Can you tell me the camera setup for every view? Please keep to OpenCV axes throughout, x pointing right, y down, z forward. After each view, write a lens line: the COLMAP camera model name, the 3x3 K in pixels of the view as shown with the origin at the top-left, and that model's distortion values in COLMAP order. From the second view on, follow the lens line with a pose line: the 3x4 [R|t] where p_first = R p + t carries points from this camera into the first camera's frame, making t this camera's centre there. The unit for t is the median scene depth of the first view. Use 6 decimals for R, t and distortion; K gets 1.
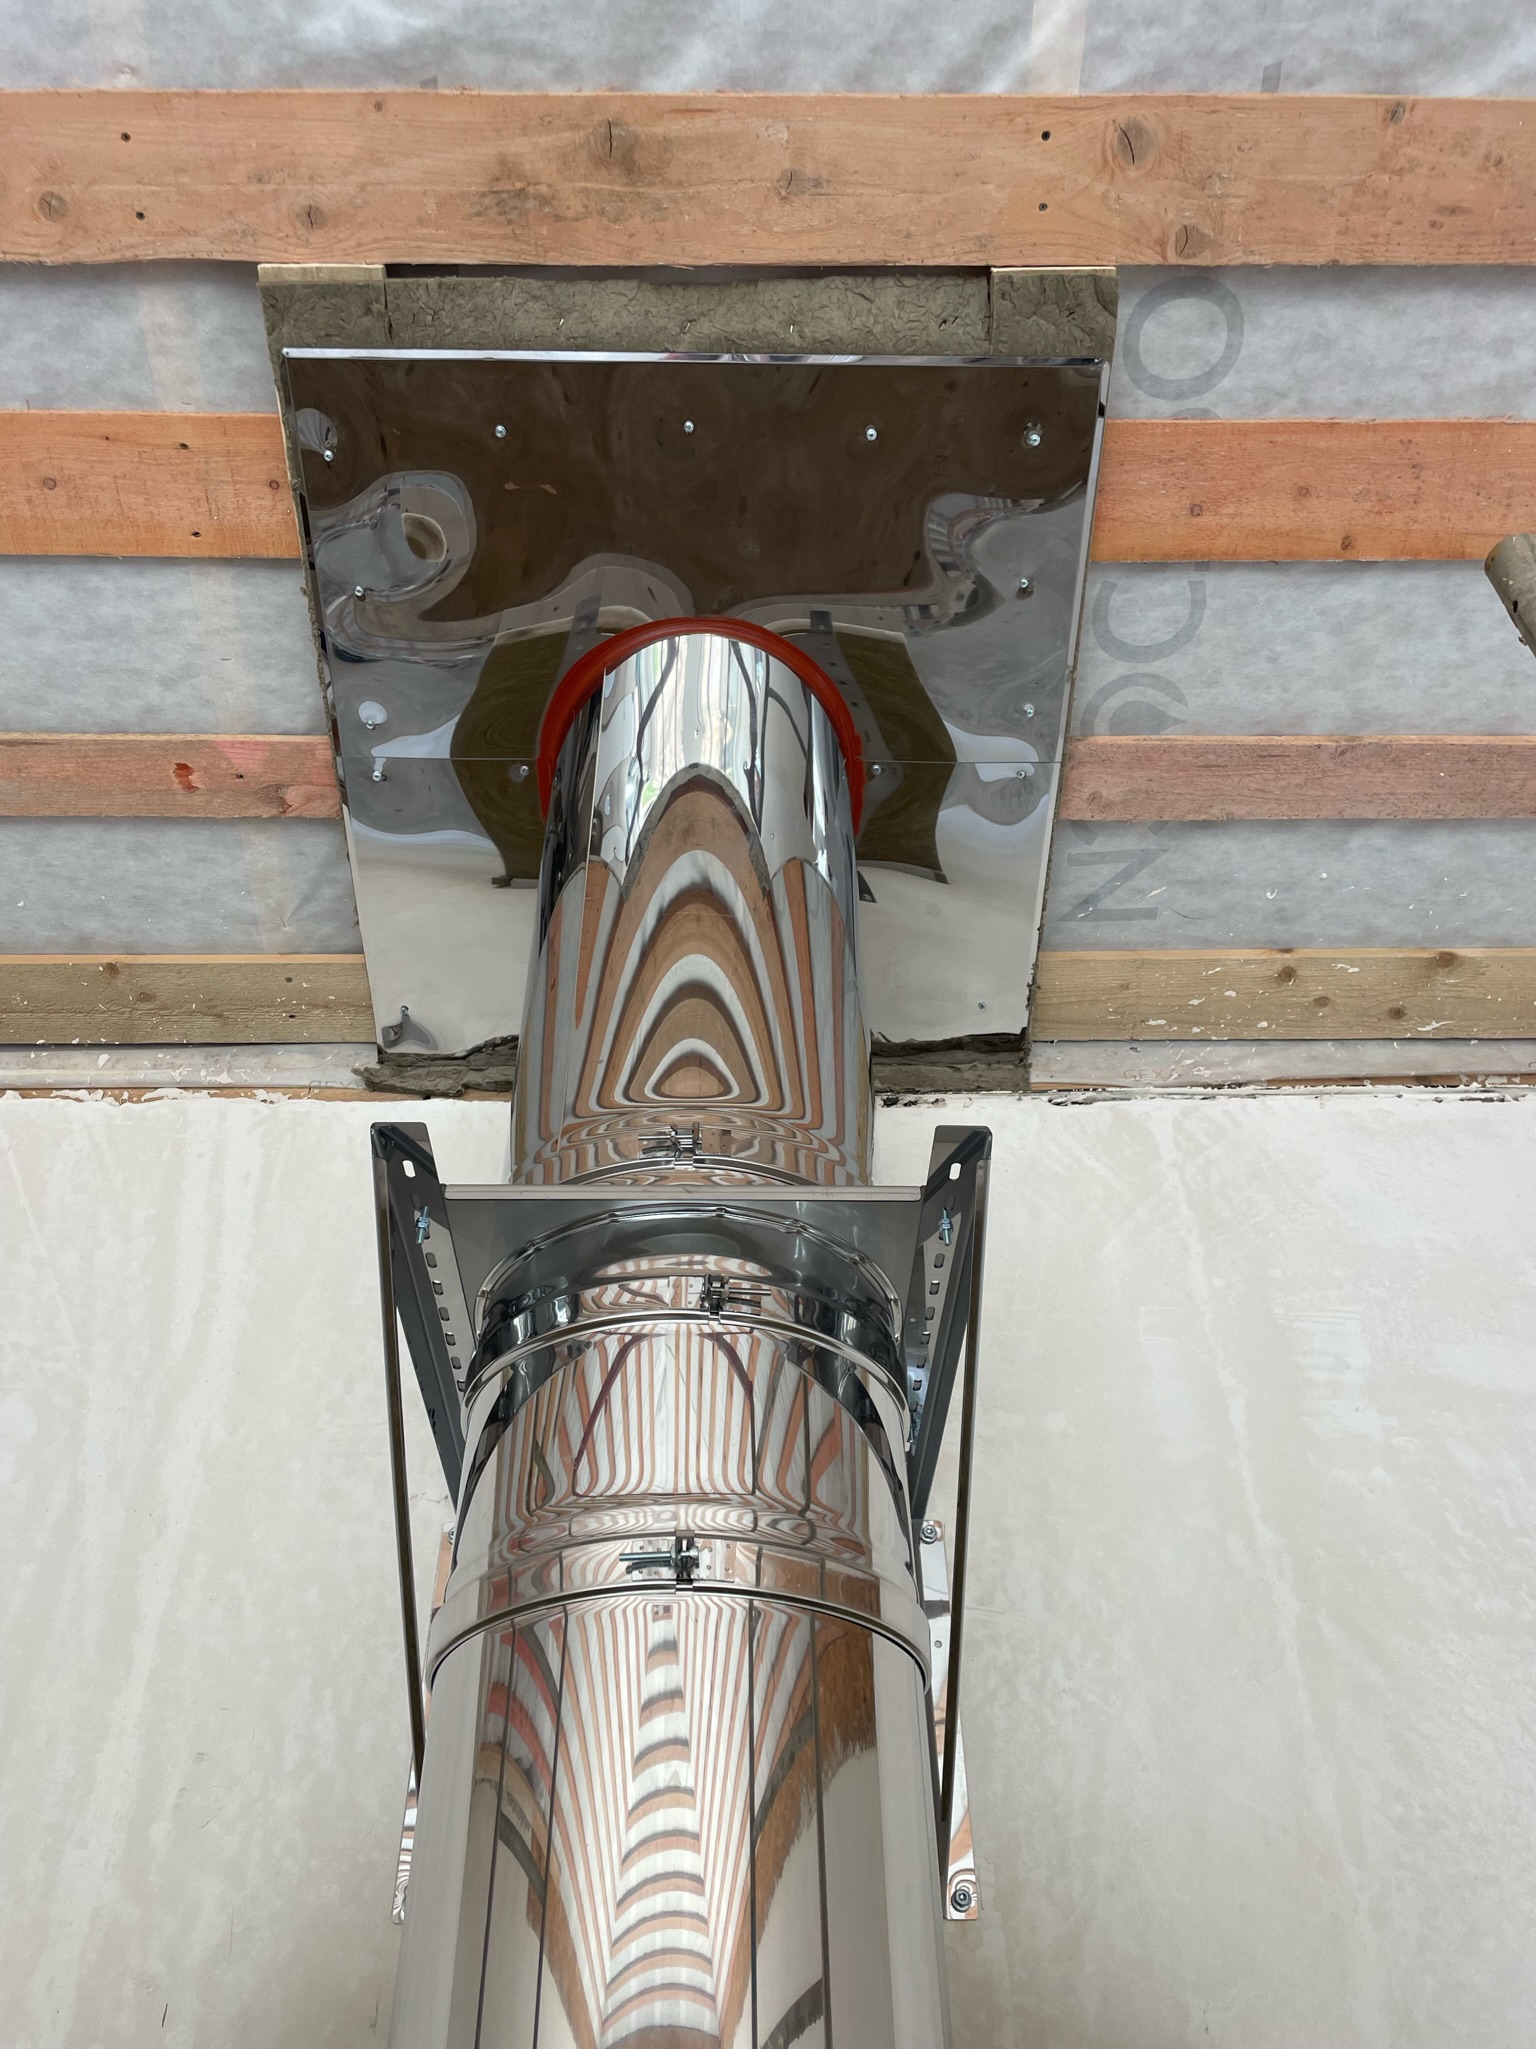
lens RADIAL K [[1551.5, 0, 771.8], [0, 1551.5, 1024.8], [0, 0, 1]] dist [0.080402, -0.105118]
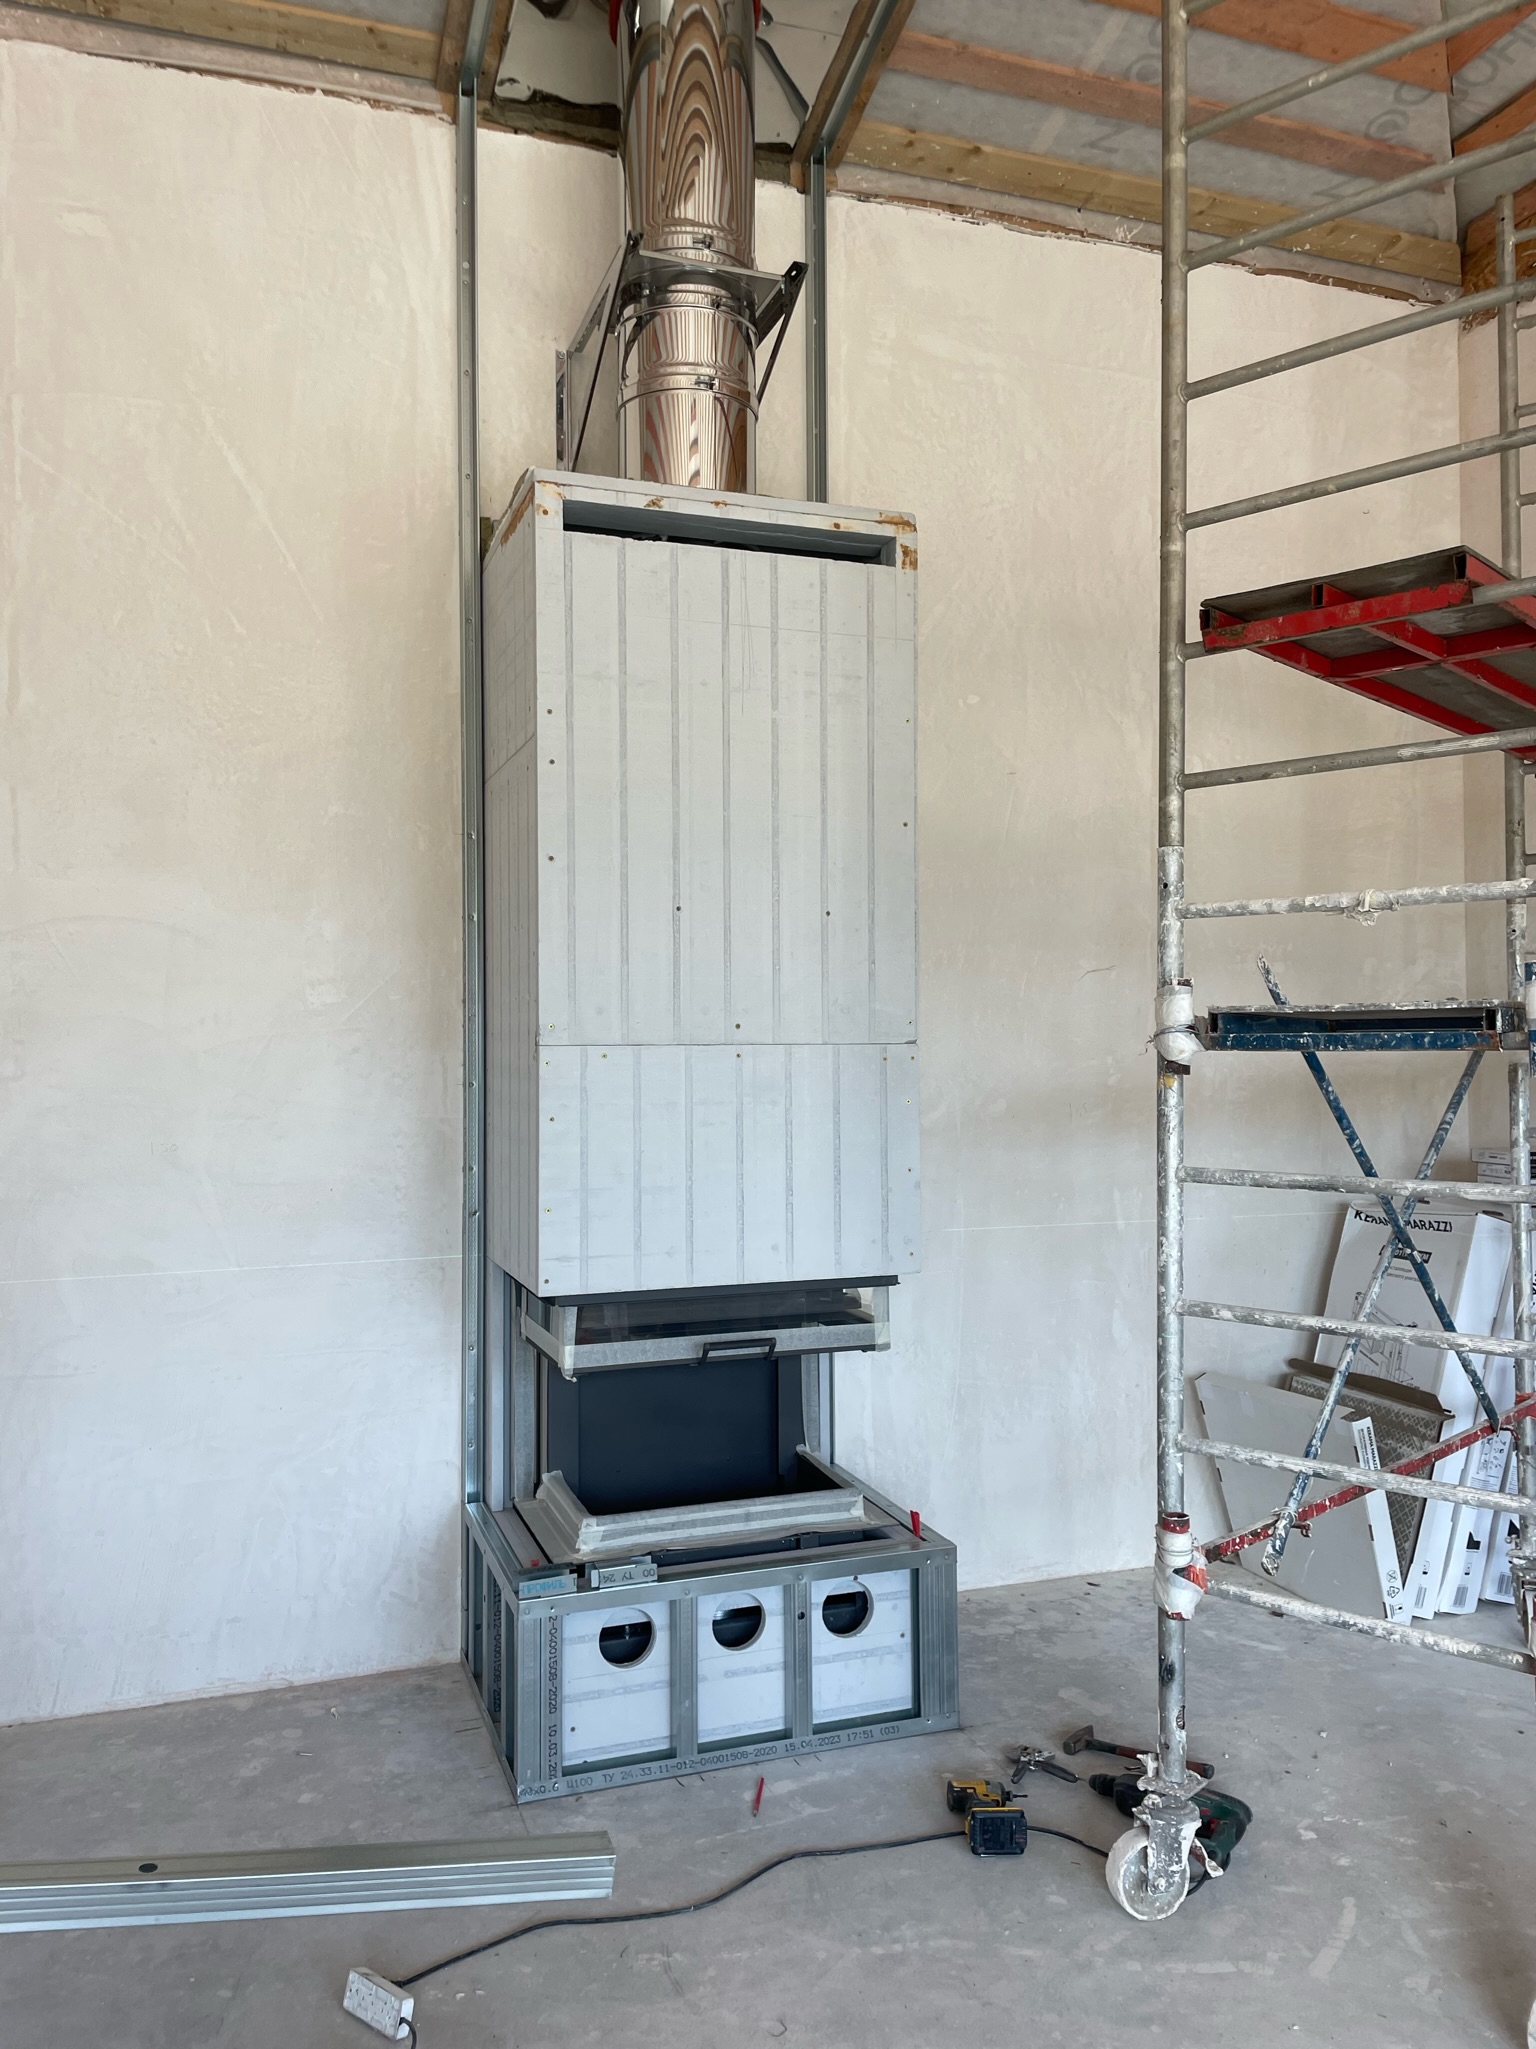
lens RADIAL K [[1544.4, 0, 759.7], [0, 1544.4, 1021.4], [0, 0, 1]] dist [0.077177, -0.098761]
pose [[0.948644, 0.017624, 0.315855, -0.593721], [-0.220103, 0.753923, 0.618995, -0.455786], [-0.227221, -0.656726, 0.719084, -1.467700]]
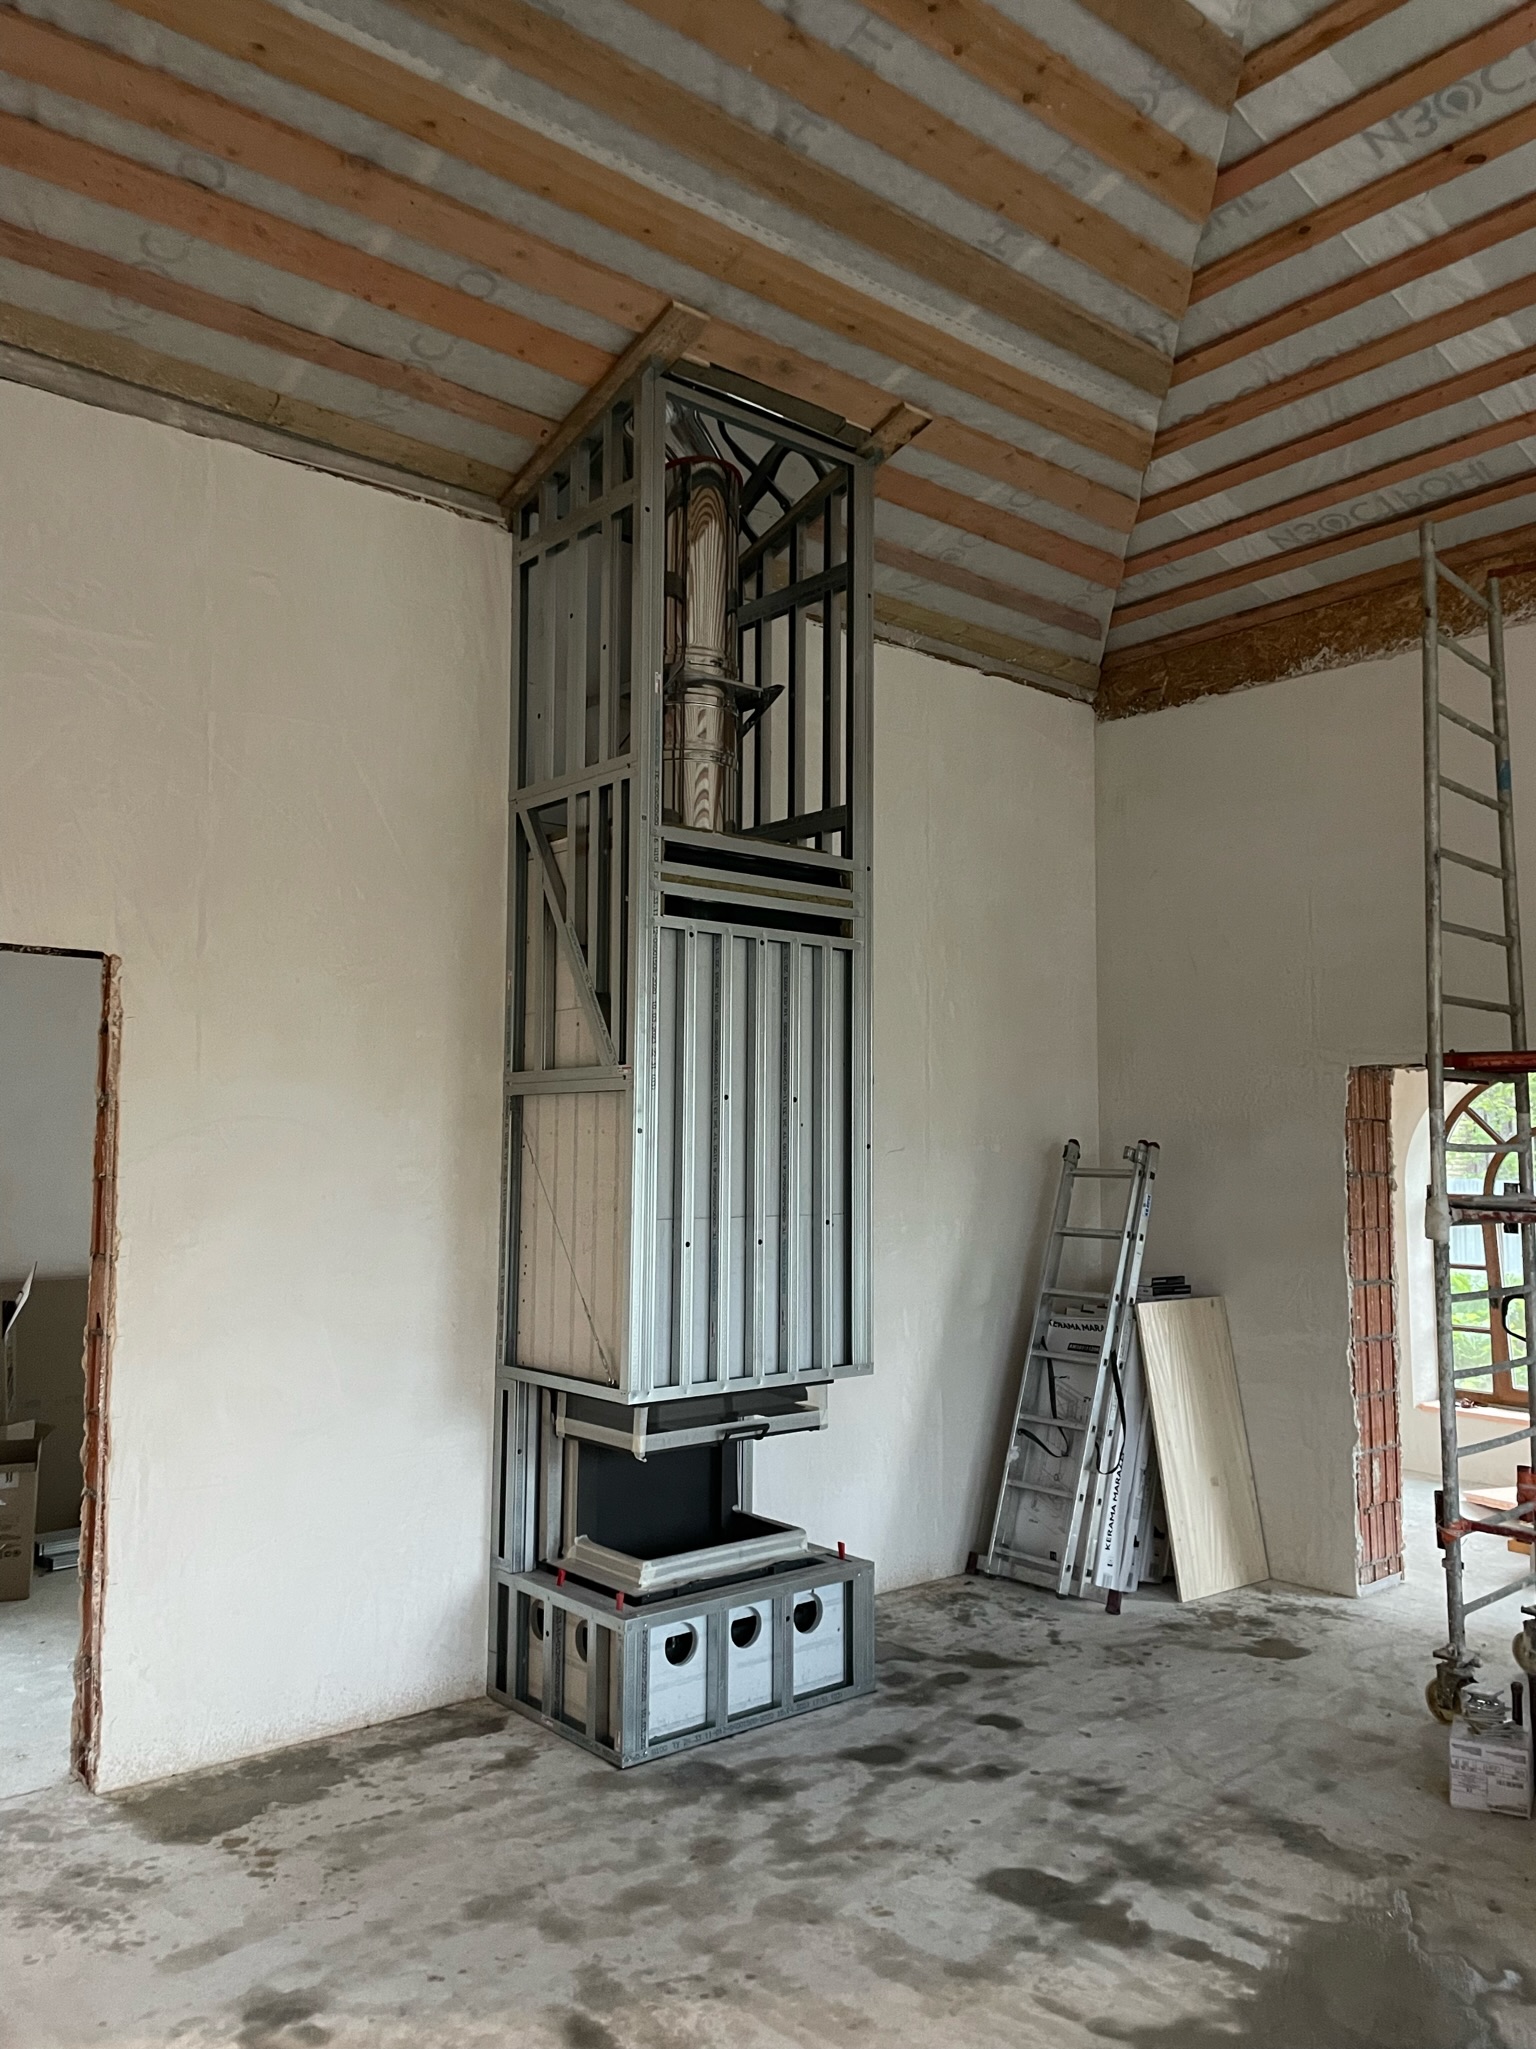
lens RADIAL K [[1546.9, 0, 778.8], [0, 1546.9, 1017.5], [0, 0, 1]] dist [0.085873, -0.116671]
pose [[0.771544, 0.076992, 0.631500, -1.751214], [-0.440760, 0.780497, 0.443346, -0.774985], [-0.458749, -0.620401, 0.636123, -1.670595]]
